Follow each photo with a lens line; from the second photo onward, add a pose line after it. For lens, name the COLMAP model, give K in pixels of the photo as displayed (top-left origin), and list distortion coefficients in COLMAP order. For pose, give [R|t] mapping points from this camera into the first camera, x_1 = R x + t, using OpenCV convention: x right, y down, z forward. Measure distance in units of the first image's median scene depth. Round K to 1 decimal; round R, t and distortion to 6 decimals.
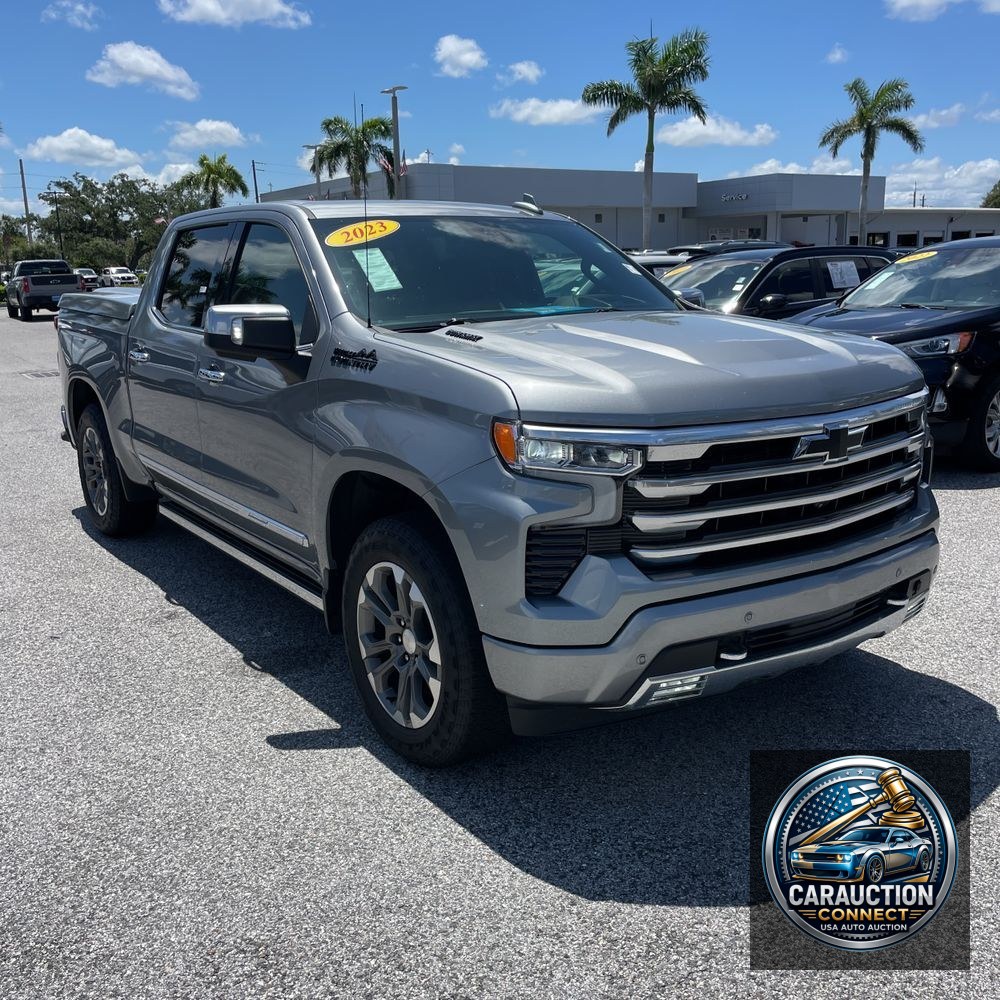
lens RADIAL K [[1021.4, 0, 515.6], [0, 1021.4, 480.7], [0, 0, 1]] dist [0.097348, -0.141088]
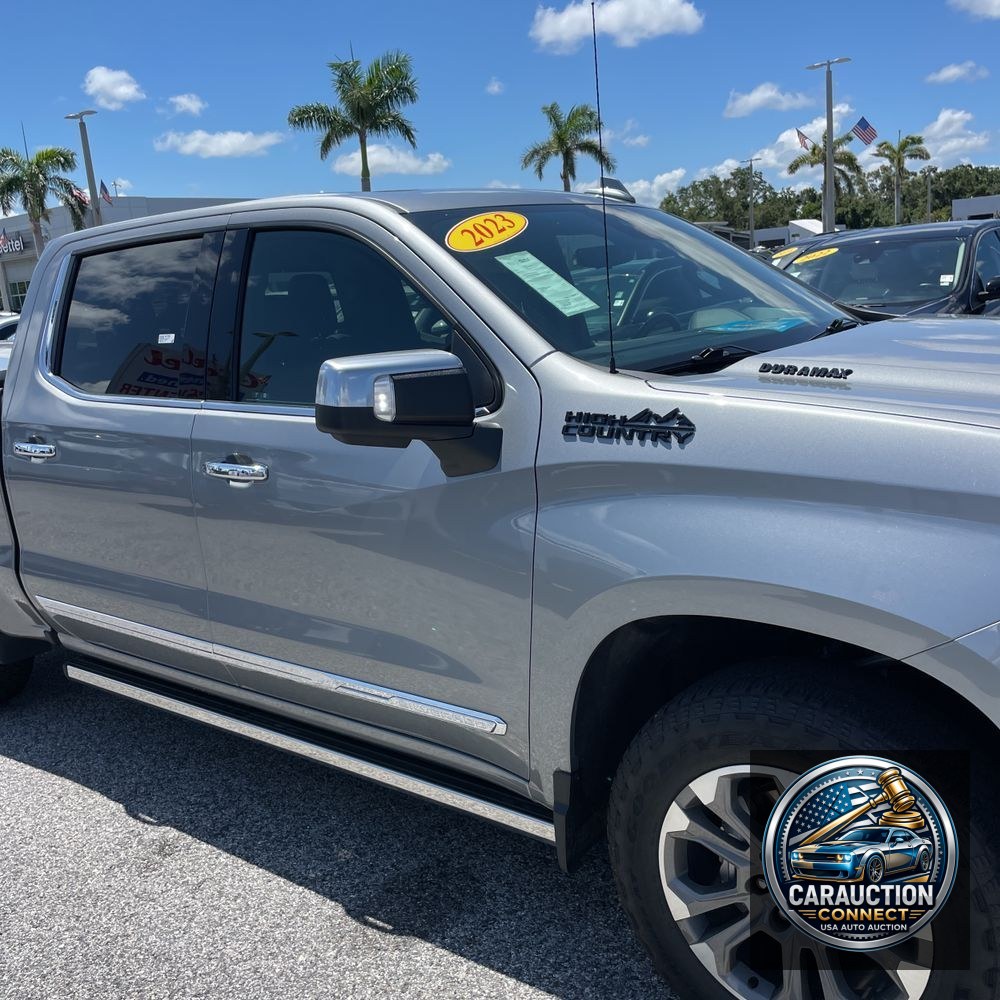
lens RADIAL K [[1019.5, 0, 521.8], [0, 1019.5, 492.4], [0, 0, 1]] dist [0.105380, -0.161523]
pose [[0.955837, -0.115360, 0.270310, -0.227256], [0.119294, 0.992857, 0.001887, -0.053205], [-0.268597, 0.030443, 0.962772, 0.265437]]
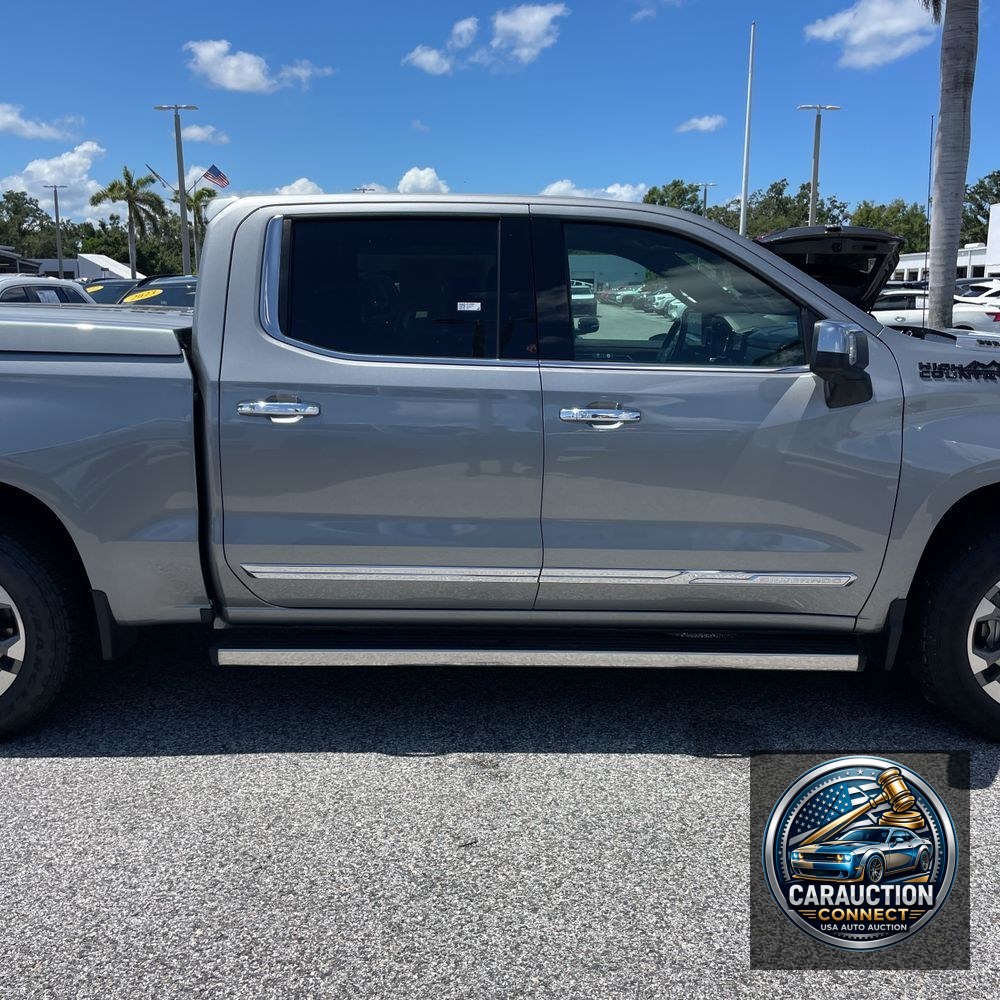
lens RADIAL K [[1021.4, 0, 515.6], [0, 1021.4, 480.7], [0, 0, 1]] dist [0.097348, -0.141088]
pose [[0.569340, -0.127410, 0.812169, -0.731624], [0.154355, 0.986915, 0.046619, -0.076249], [-0.807482, 0.098821, 0.581556, 0.465756]]
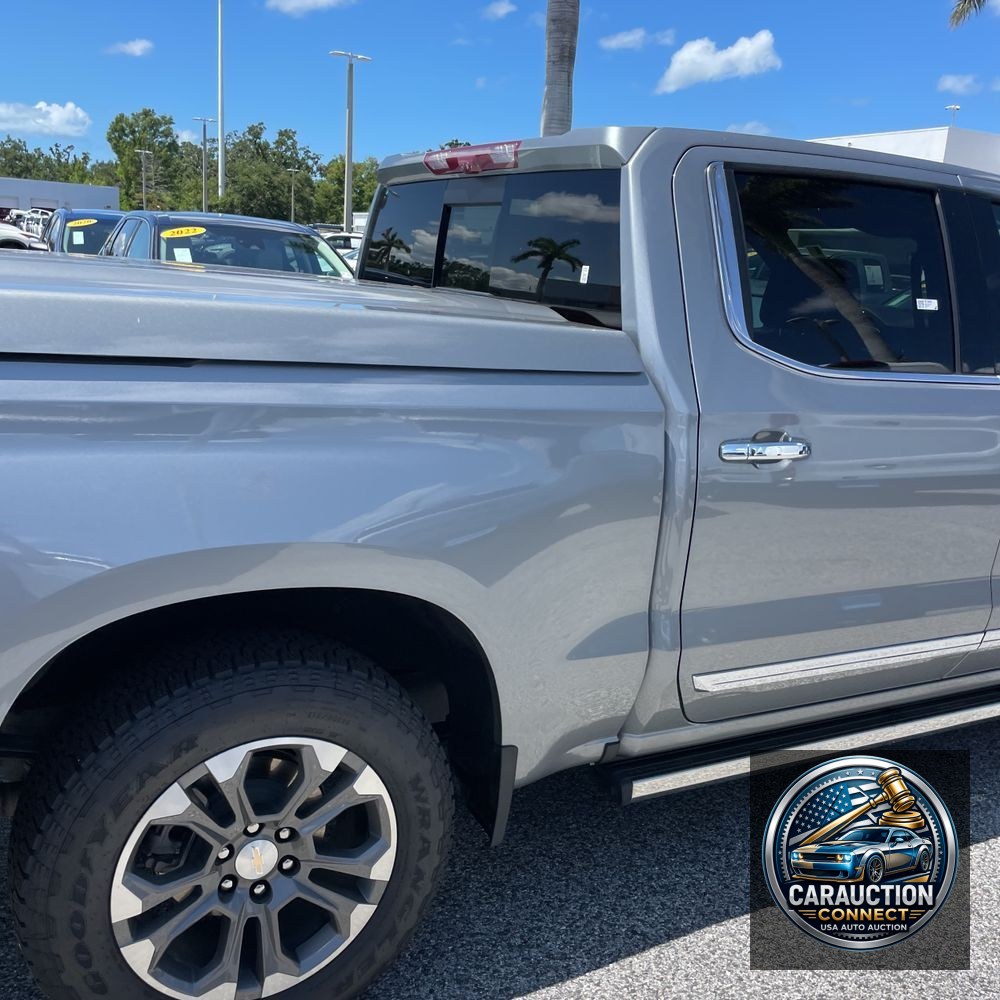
lens RADIAL K [[1019.2, 0, 500.0], [0, 1019.2, 500.0], [0, 0, 1]] dist [0.100442, -0.152642]
pose [[0.121844, -0.203313, 0.971503, -0.737135], [0.140133, 0.972515, 0.185949, -0.180375], [-0.982607, 0.113483, 0.146986, 0.953832]]
